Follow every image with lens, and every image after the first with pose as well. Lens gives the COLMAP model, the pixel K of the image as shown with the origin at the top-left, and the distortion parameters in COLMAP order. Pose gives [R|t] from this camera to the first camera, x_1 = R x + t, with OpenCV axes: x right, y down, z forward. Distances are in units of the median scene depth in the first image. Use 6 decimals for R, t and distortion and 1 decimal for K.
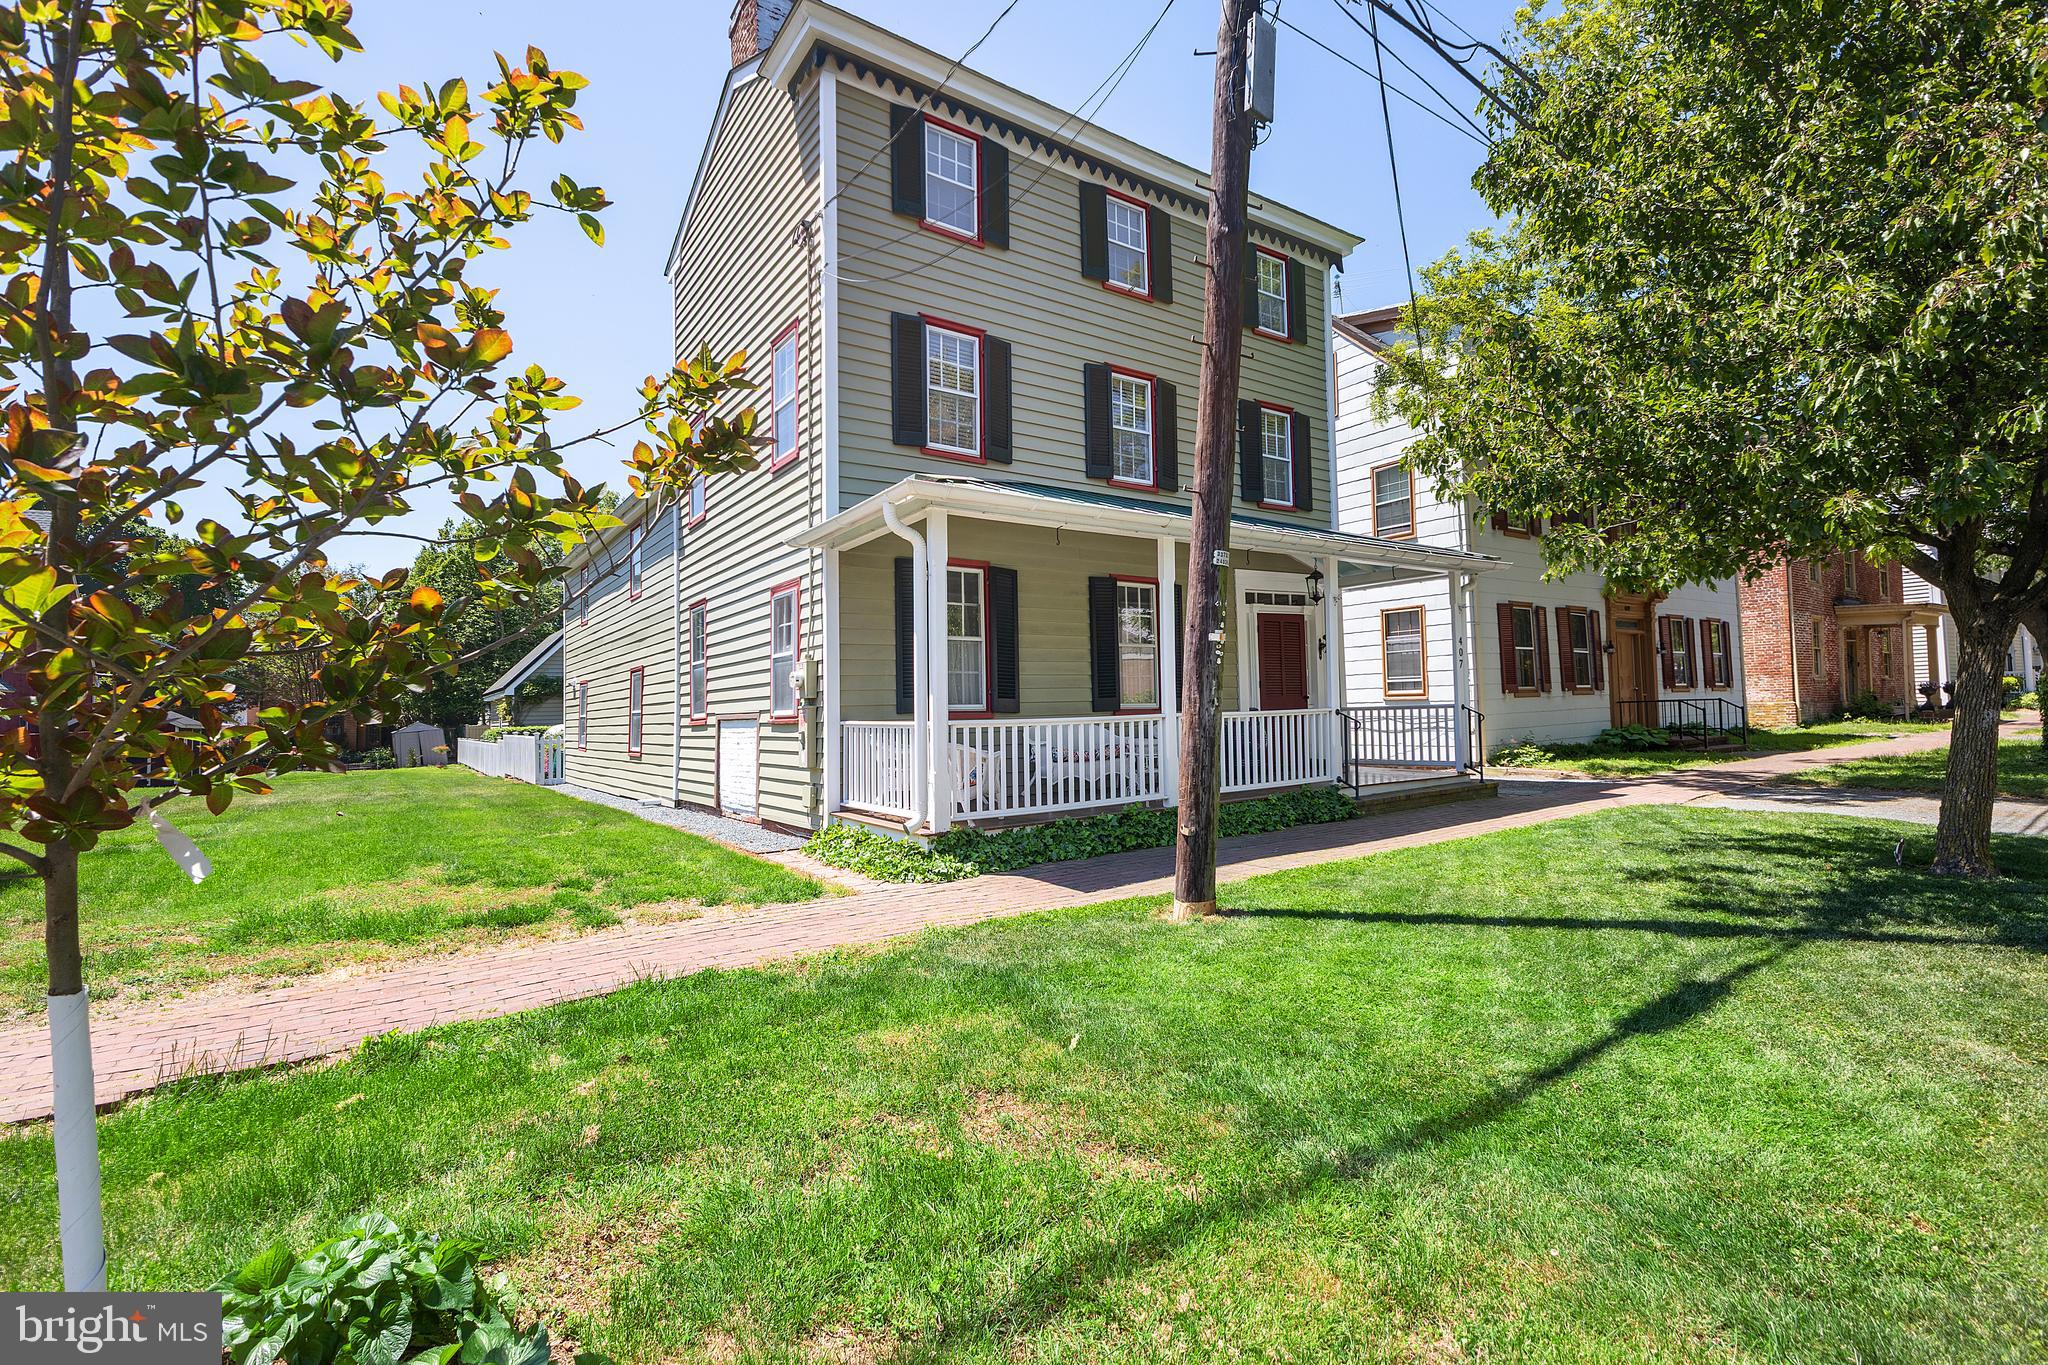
lens RADIAL K [[922.1, 0, 1024.0], [0, 922.1, 682.5], [0, 0, 1]] dist [-0.003089, 0.000449]
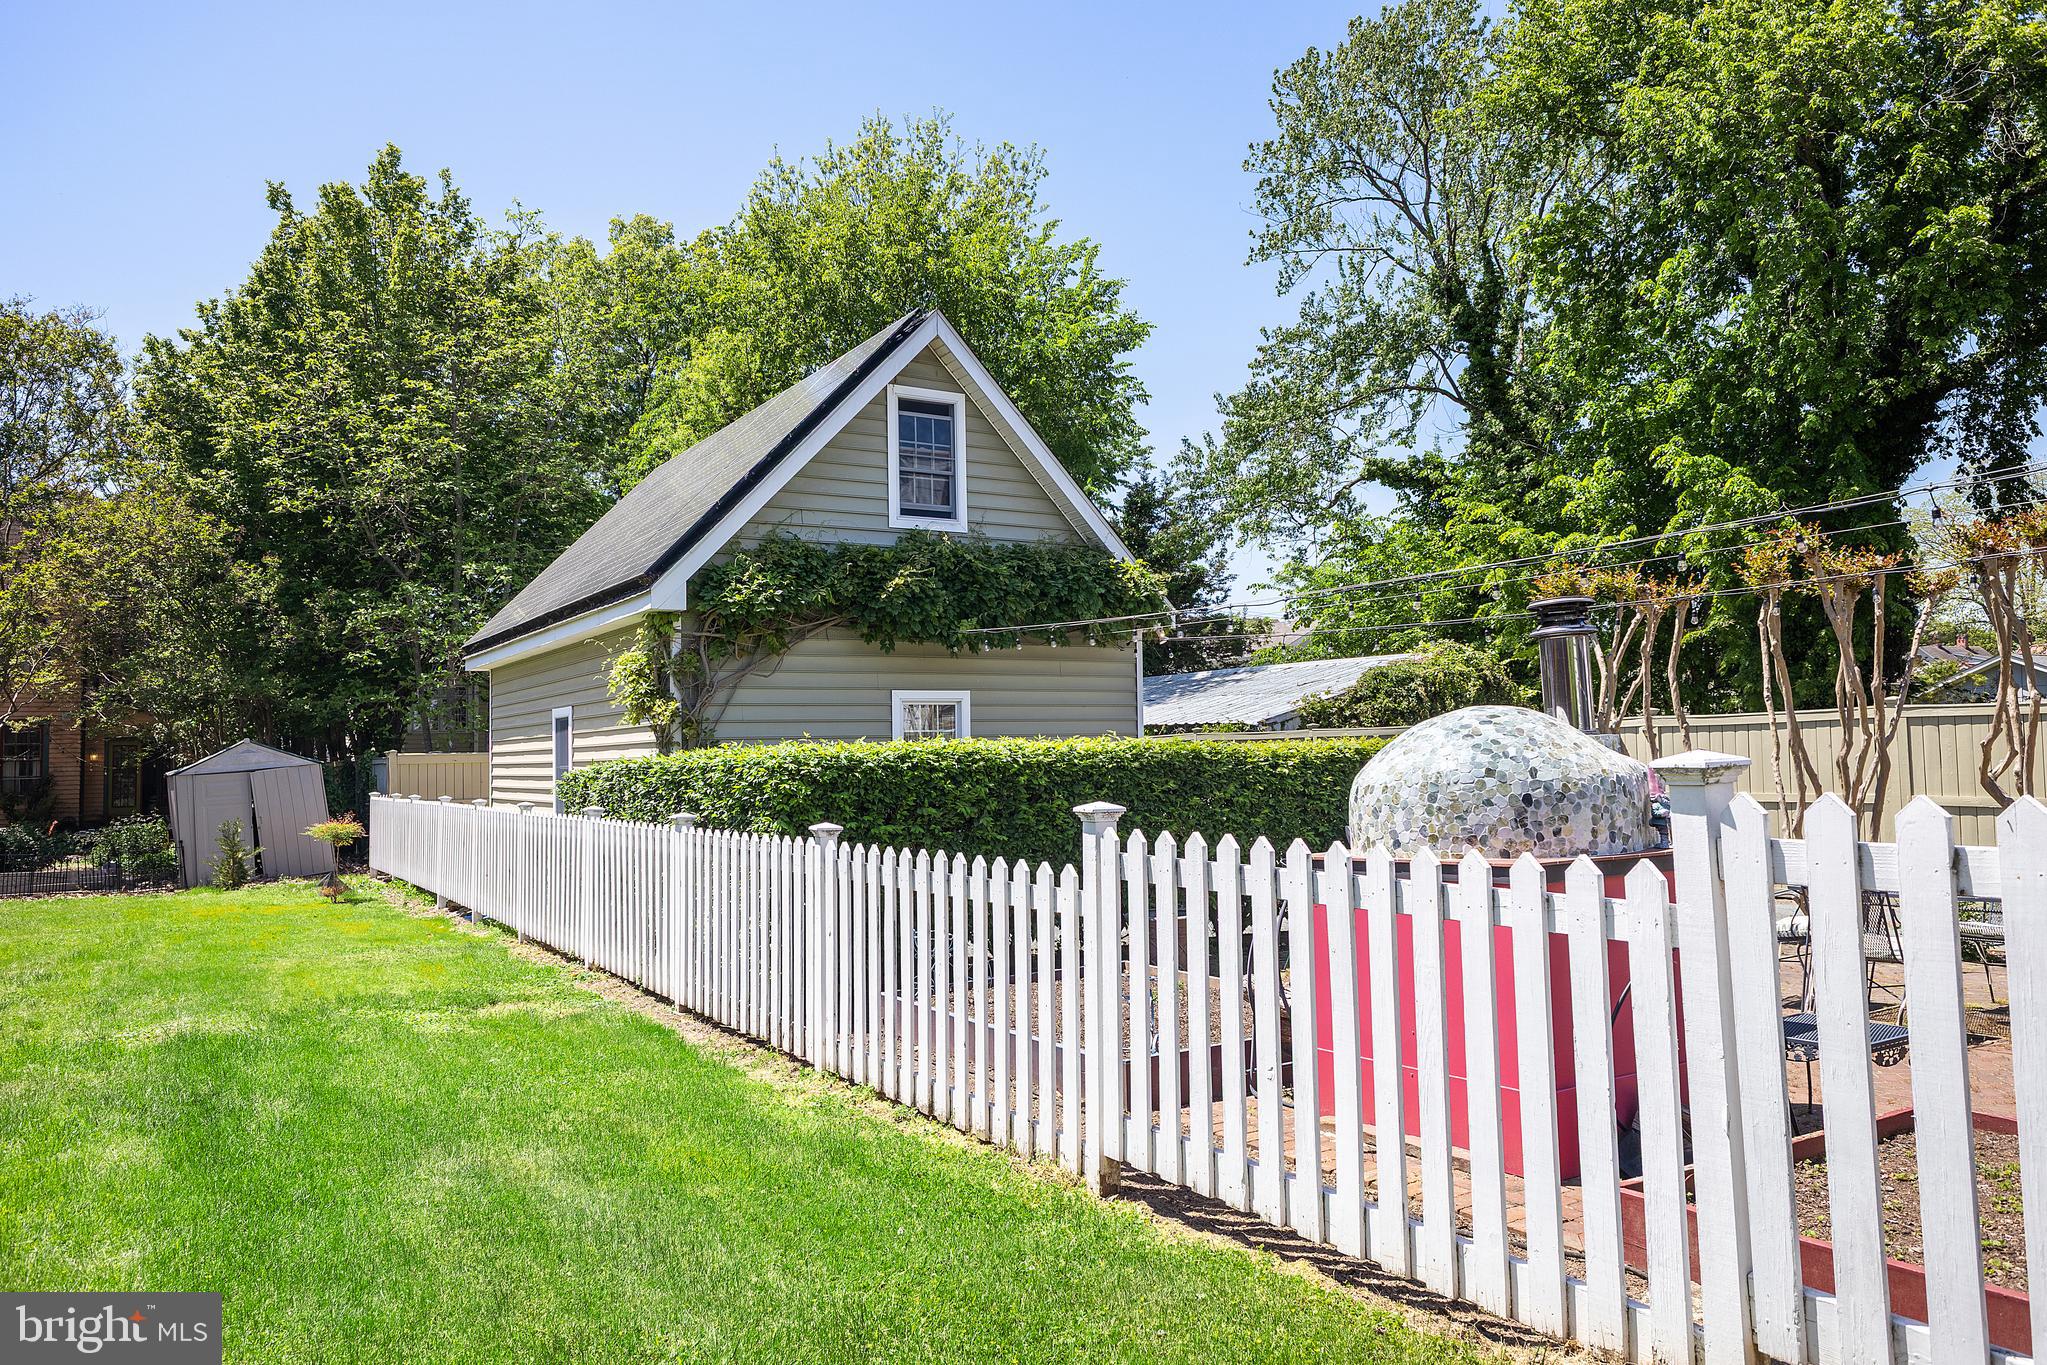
lens RADIAL K [[1444.4, 0, 1017.9], [0, 1444.4, 753.4], [0, 0, 1]] dist [0.003429, -0.034111]
pose [[0.998105, 0.005775, -0.061263, -1.452593], [-0.003852, 0.999498, 0.031458, 0.121043], [0.061414, -0.031162, 0.997626, 2.092042]]
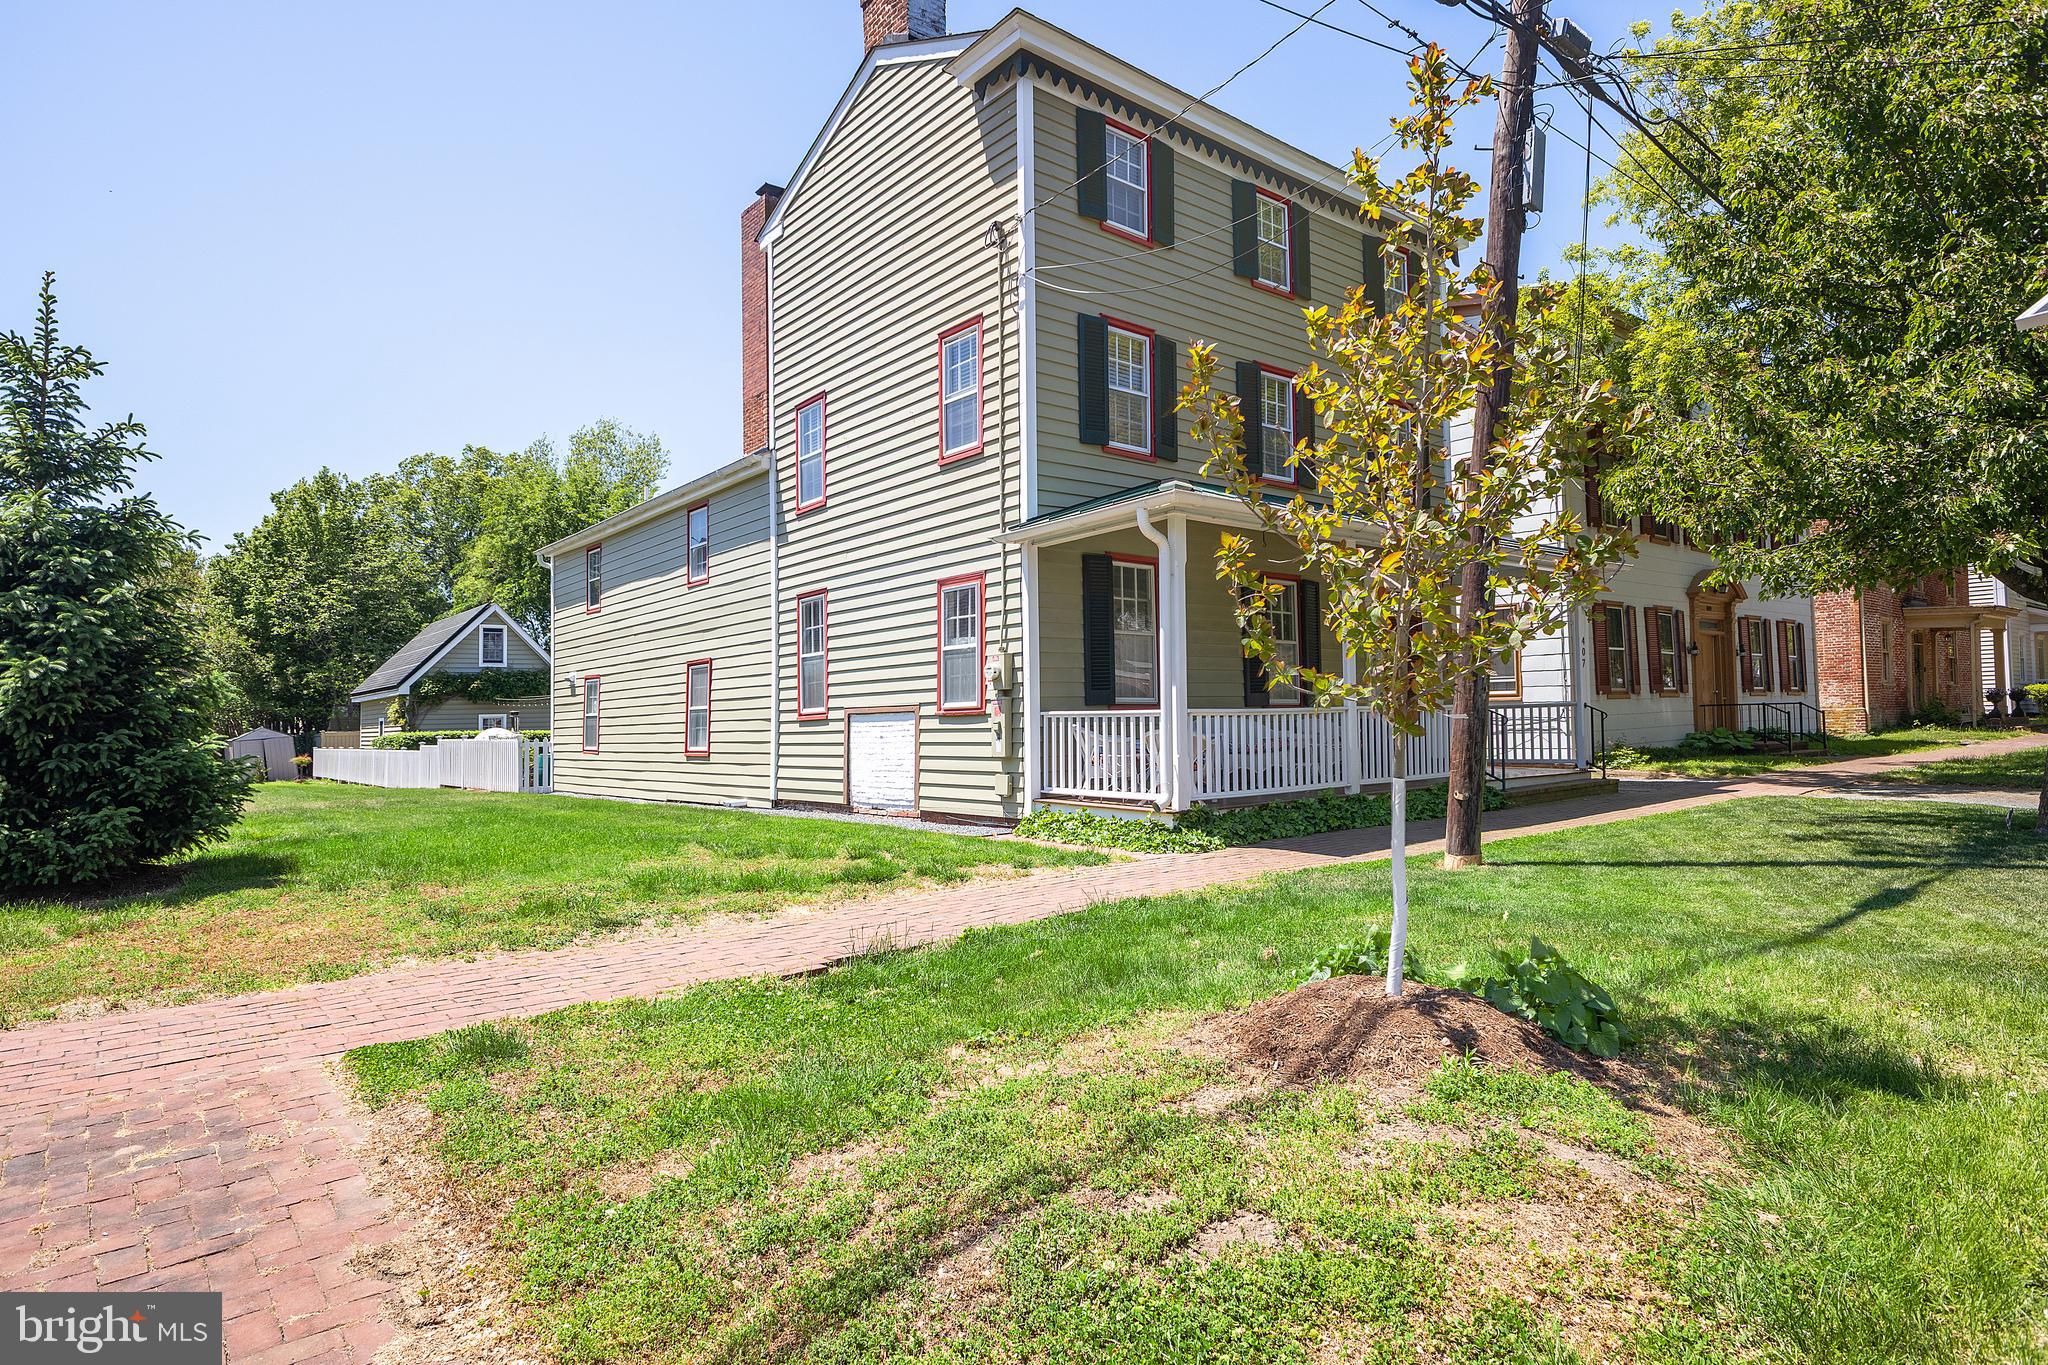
lens RADIAL K [[1134.4, 0, 1027.3], [0, 1134.4, 688.5], [0, 0, 1]] dist [0.006171, -0.001647]
pose [[0.996673, 0.006889, 0.081217, -0.260289], [-0.007006, 0.999975, 0.001159, 0.012025], [-0.081207, -0.001724, 0.996696, -0.219434]]
